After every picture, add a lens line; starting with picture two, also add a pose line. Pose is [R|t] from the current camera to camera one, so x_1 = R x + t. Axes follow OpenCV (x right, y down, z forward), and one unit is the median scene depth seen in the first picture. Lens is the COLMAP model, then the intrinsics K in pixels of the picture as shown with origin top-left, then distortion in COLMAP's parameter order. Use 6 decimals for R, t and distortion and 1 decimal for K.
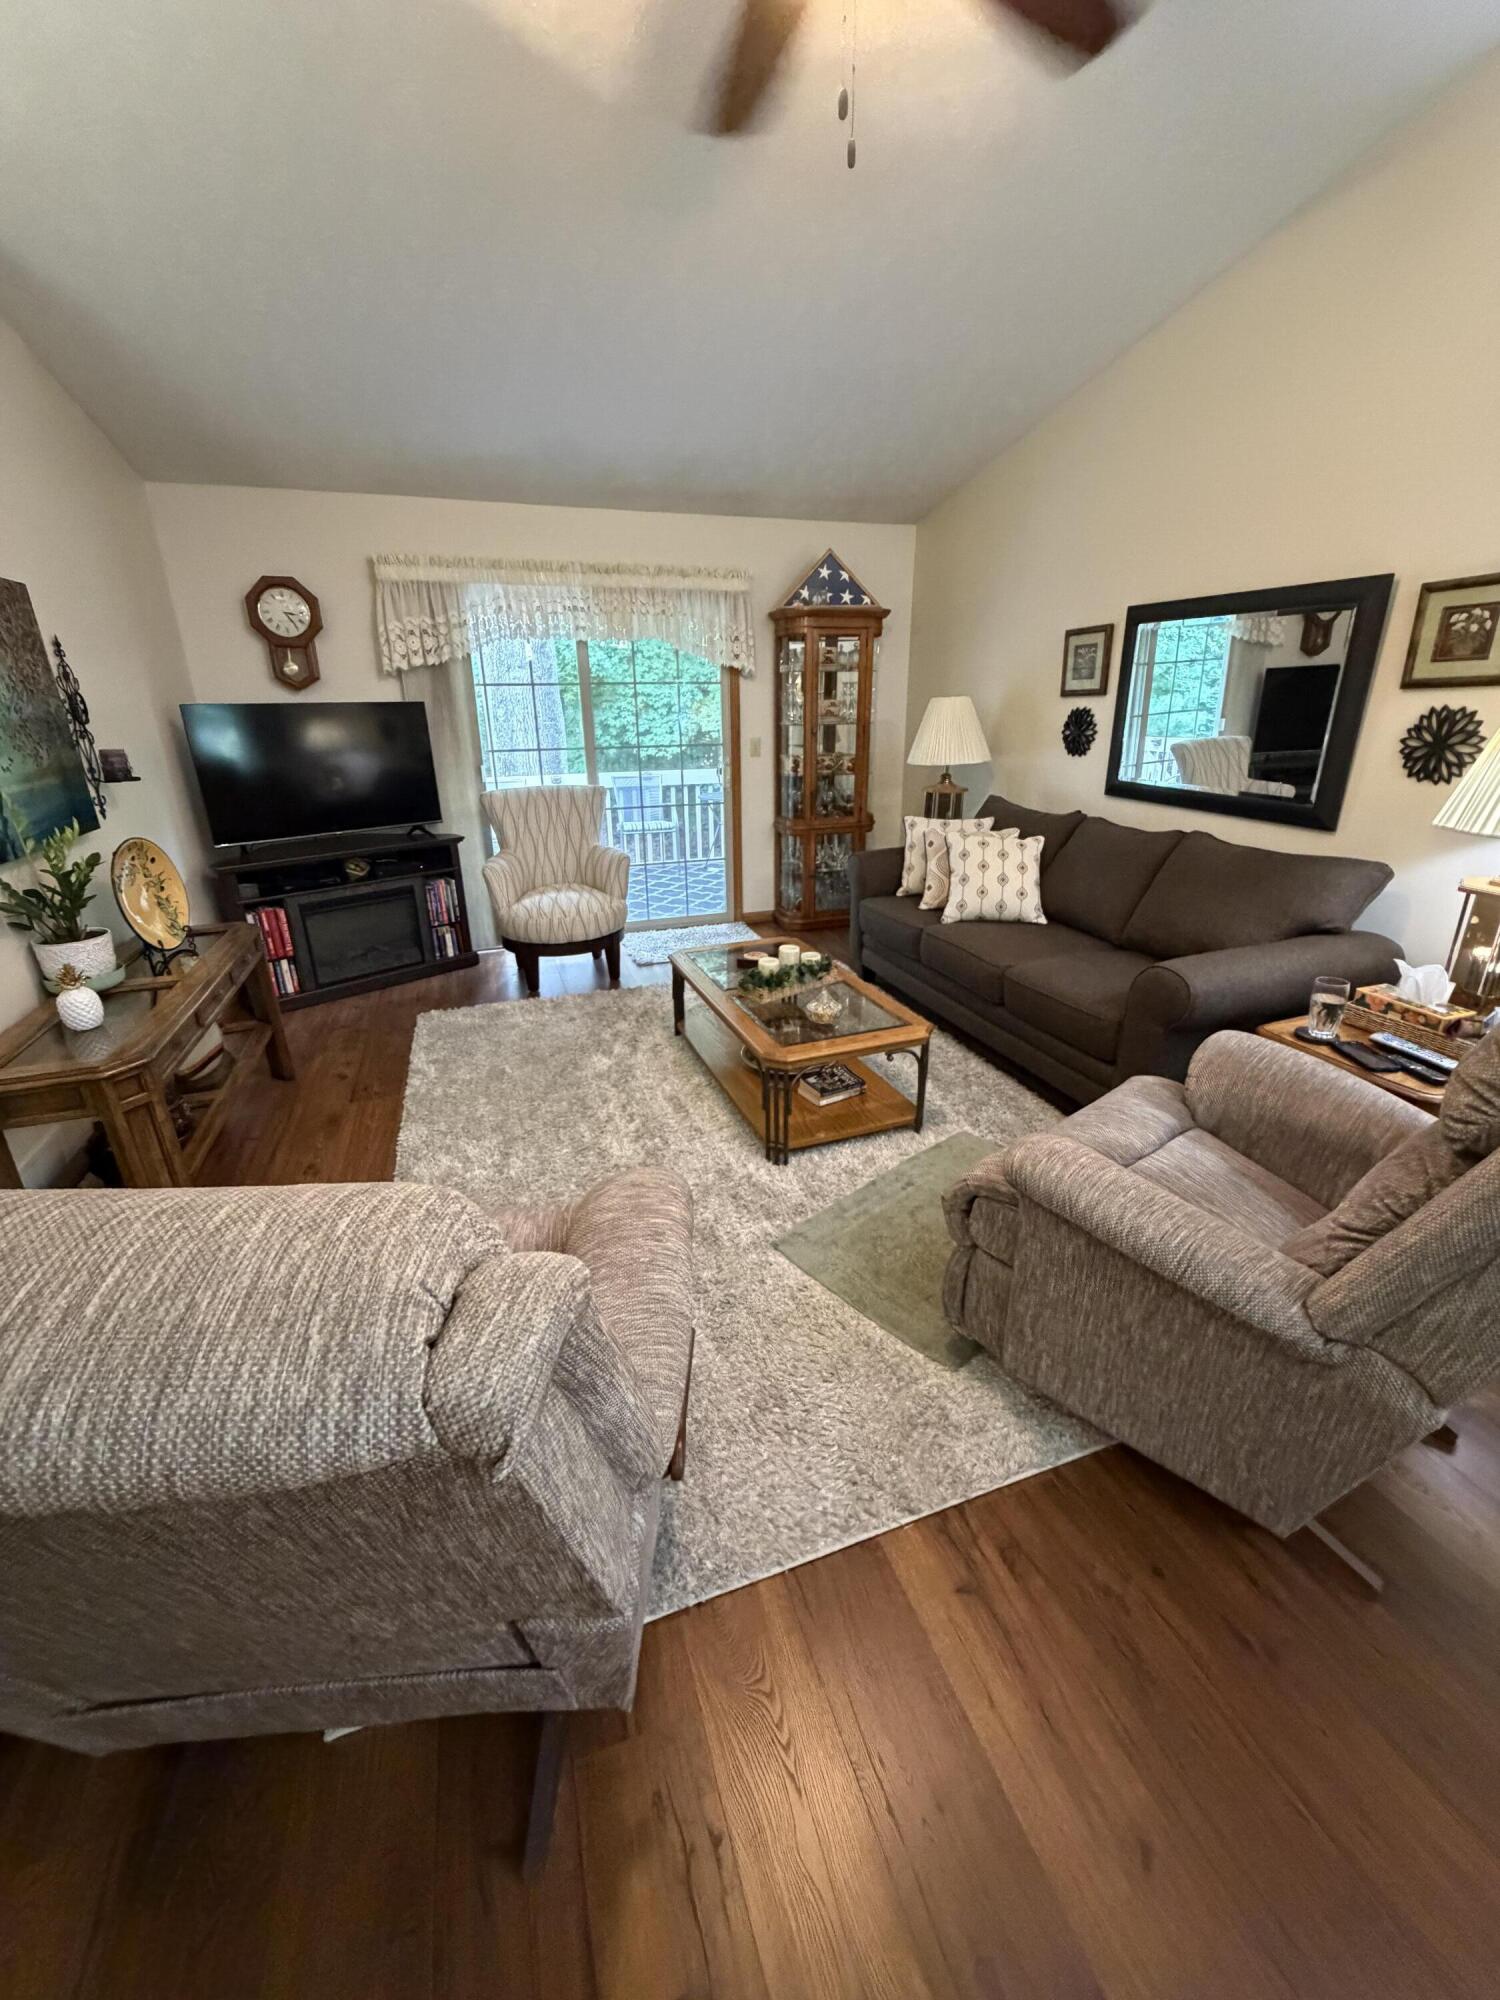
lens RADIAL K [[799.3, 0, 750.2], [0, 799.3, 985.9], [0, 0, 1]] dist [0.003450, -0.000015]
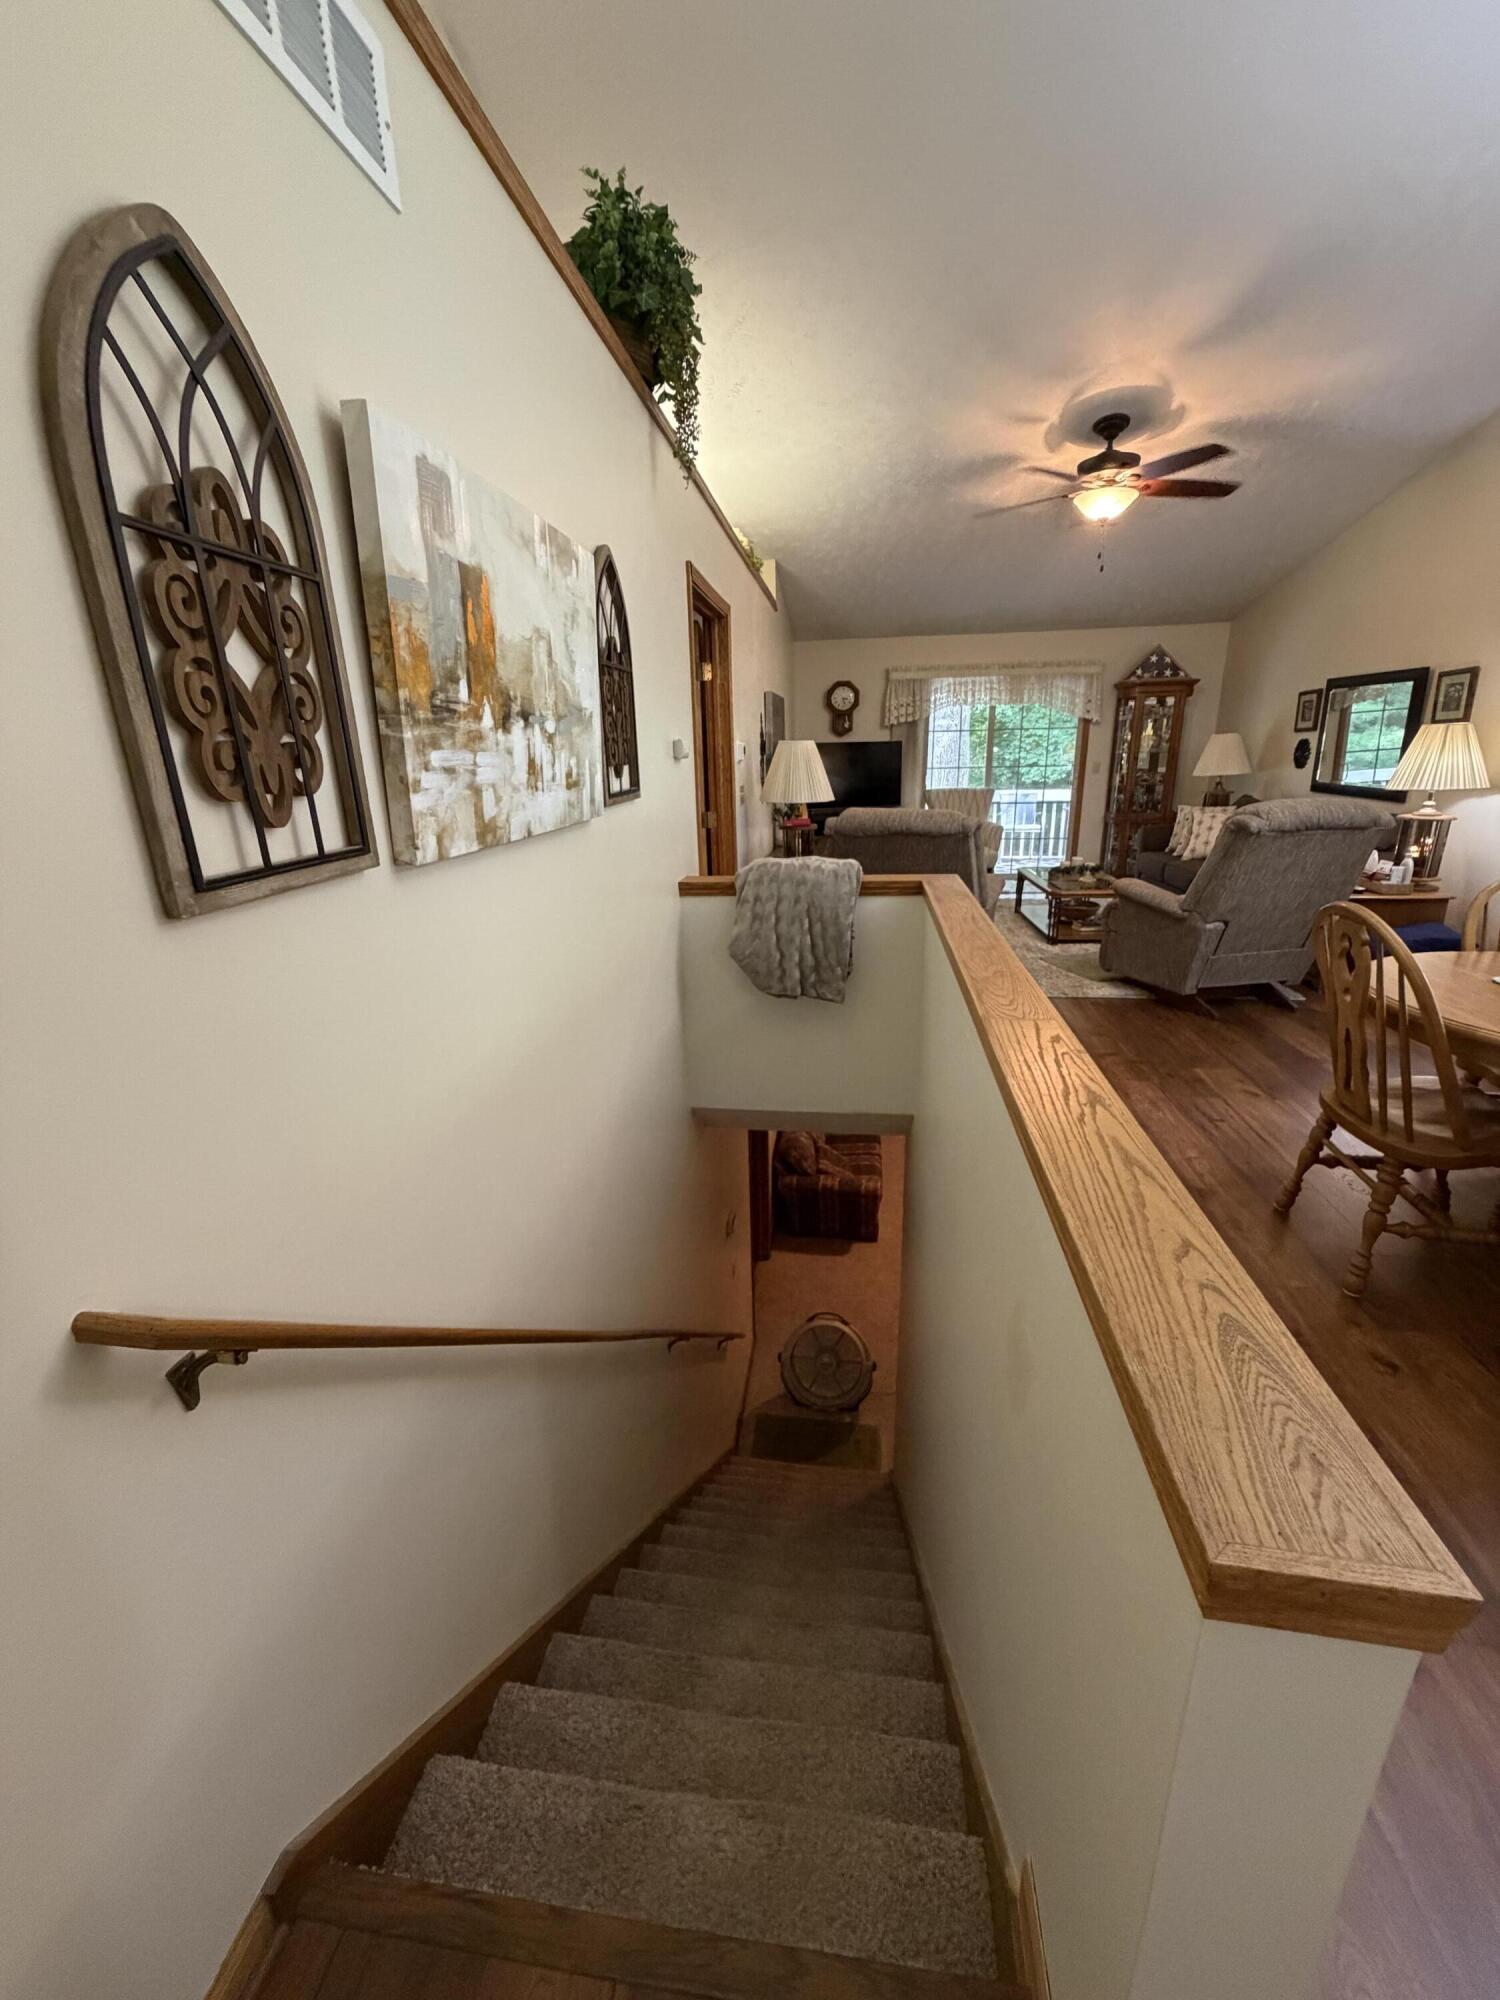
lens RADIAL K [[799.3, 0, 746.4], [0, 799.3, 989.9], [0, 0, 1]] dist [0.003450, -0.000015]
pose [[0.891888, 0.122927, -0.435230, 0.153495], [-0.142673, 0.989687, -0.012842, 0.295321], [0.429163, 0.073549, 0.900228, -0.793487]]
